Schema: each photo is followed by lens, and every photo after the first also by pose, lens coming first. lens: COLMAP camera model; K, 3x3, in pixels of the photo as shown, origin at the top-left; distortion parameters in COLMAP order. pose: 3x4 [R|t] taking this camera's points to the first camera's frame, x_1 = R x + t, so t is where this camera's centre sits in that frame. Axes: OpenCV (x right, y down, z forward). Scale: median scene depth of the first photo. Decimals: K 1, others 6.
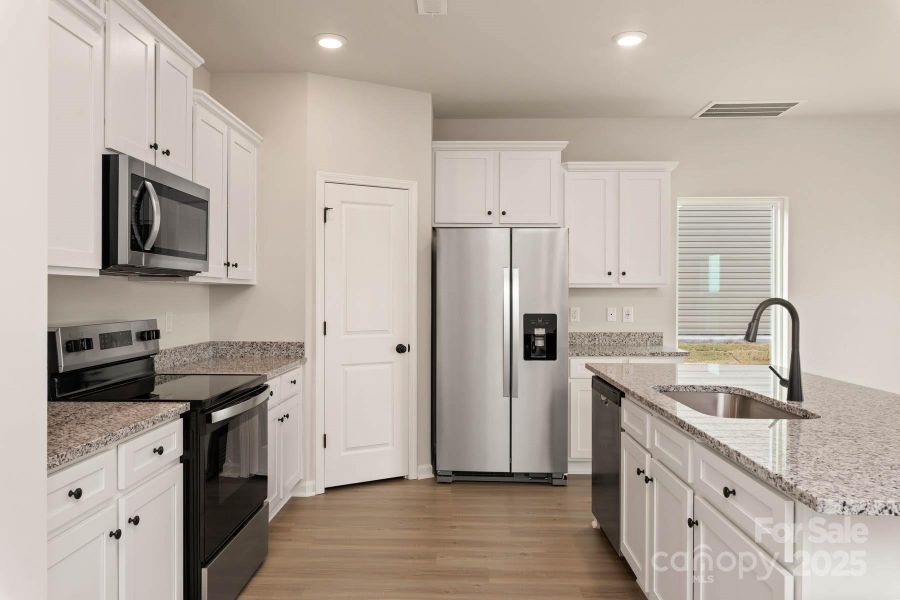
lens RADIAL K [[629.9, 0, 446.6], [0, 629.9, 297.3], [0, 0, 1]] dist [0.013748, 0.003090]
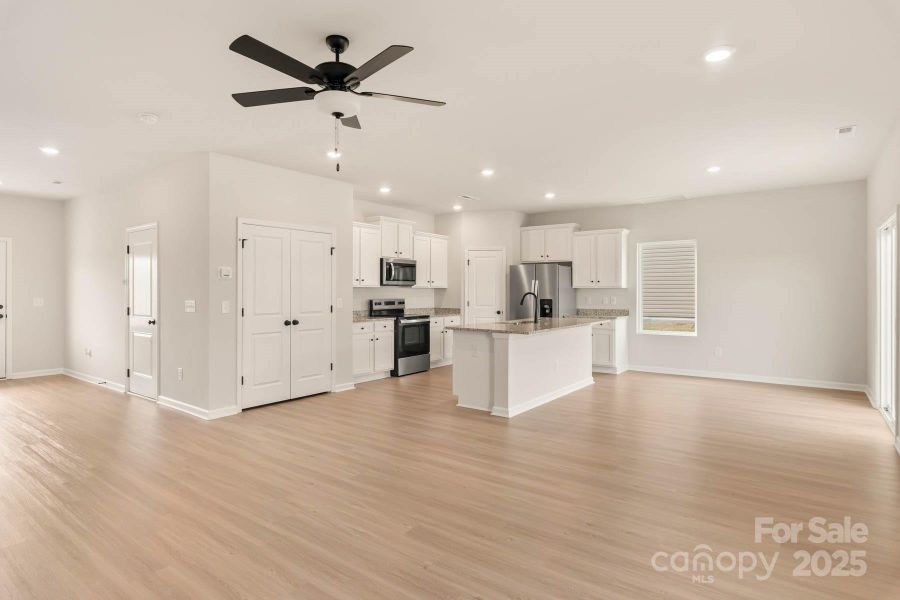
lens RADIAL K [[483.8, 0, 449.0], [0, 483.8, 294.8], [0, 0, 1]] dist [-0.000129, -0.000507]
pose [[0.816833, 0.002638, -0.576868, 0.956023], [-0.001829, 0.999996, 0.001984, 0.006557], [0.576871, -0.000566, 0.816835, -0.774206]]
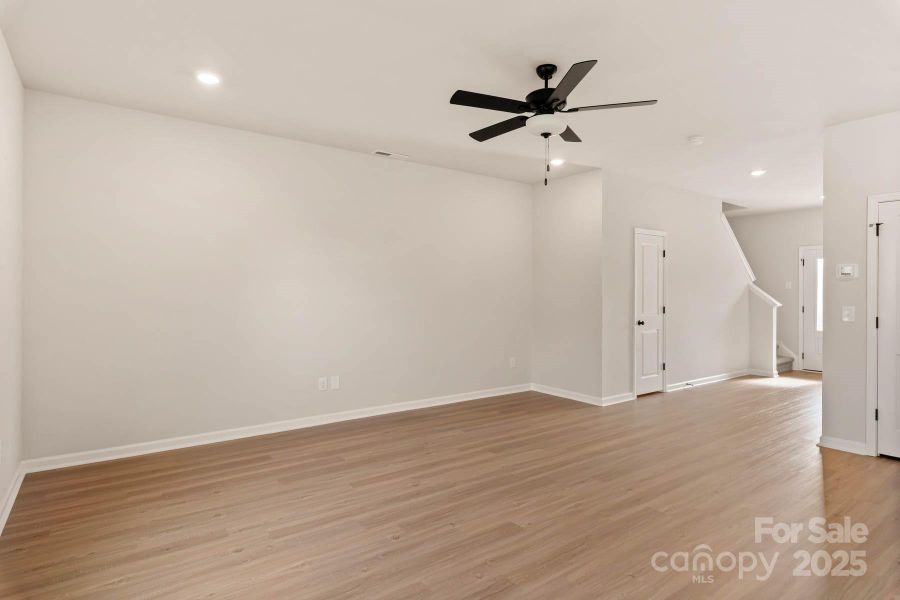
lens RADIAL K [[483.8, 0, 454.7], [0, 483.8, 291.3], [0, 0, 1]] dist [-0.000129, -0.000507]
pose [[-0.788068, -0.006492, -0.615554, 1.020257], [-0.011290, 0.999929, 0.003909, -0.001261], [0.615484, 0.010030, -0.788085, 0.188761]]
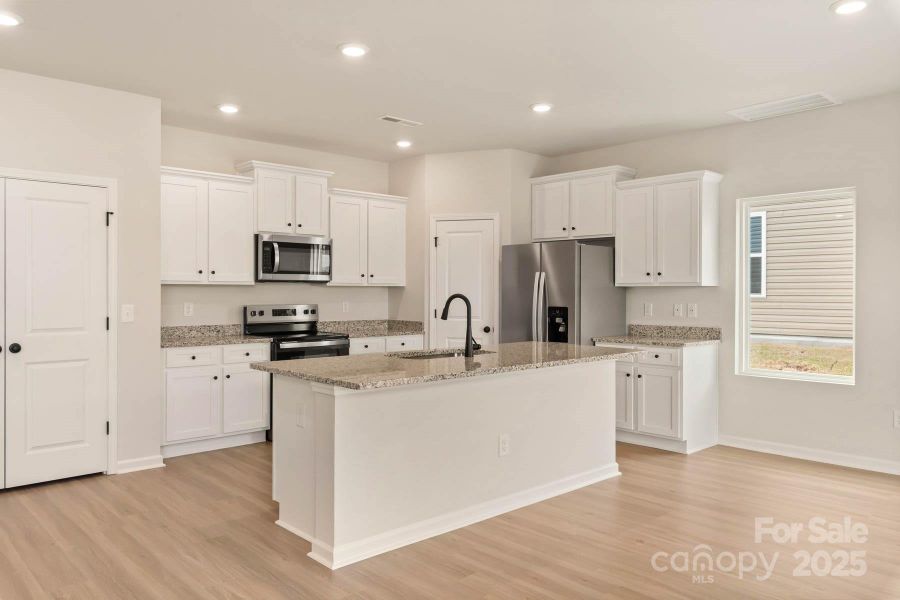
lens RADIAL K [[653.2, 0, 452.0], [0, 653.2, 301.7], [0, 0, 1]] dist [-0.010758, -0.003394]
pose [[0.699603, 0.009925, -0.714463, 1.003834], [-0.004233, 0.999944, 0.009746, 0.003146], [0.714519, -0.003795, 0.699606, -0.117171]]
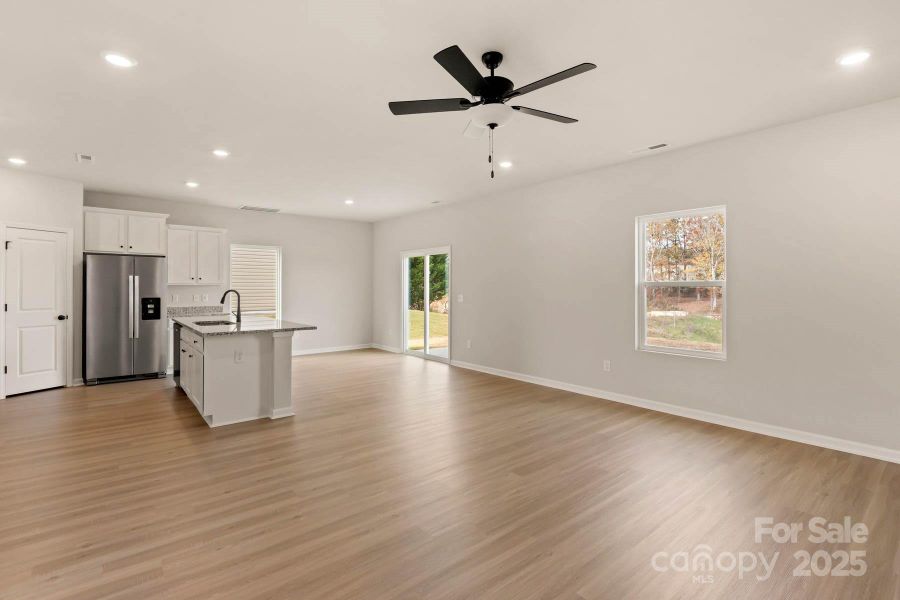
lens RADIAL K [[419.0, 0, 453.0], [0, 419.0, 285.8], [0, 0, 1]] dist [-0.006173, -0.001122]
pose [[0.752204, 0.001839, 0.658928, -0.012558], [0.005678, 0.999941, -0.009272, 0.004895], [-0.658906, 0.010716, 0.752149, -0.749379]]
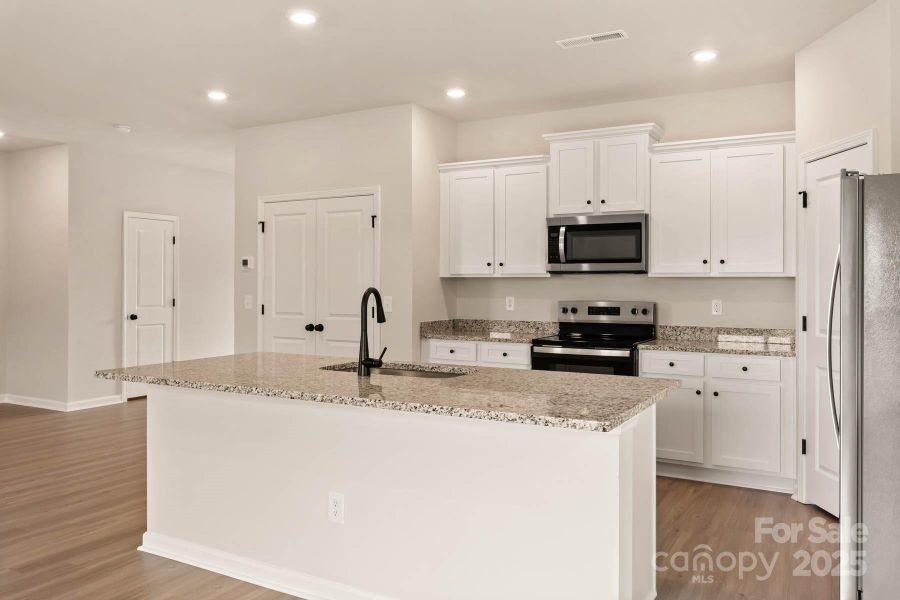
lens RADIAL K [[699.5, 0, 444.4], [0, 699.5, 283.2], [0, 0, 1]] dist [-0.006214, 0.001256]
pose [[-0.472792, -0.004138, -0.881164, 0.944880], [-0.008078, 0.999967, -0.000362, -0.004437], [0.881137, 0.006947, -0.472810, 1.014985]]
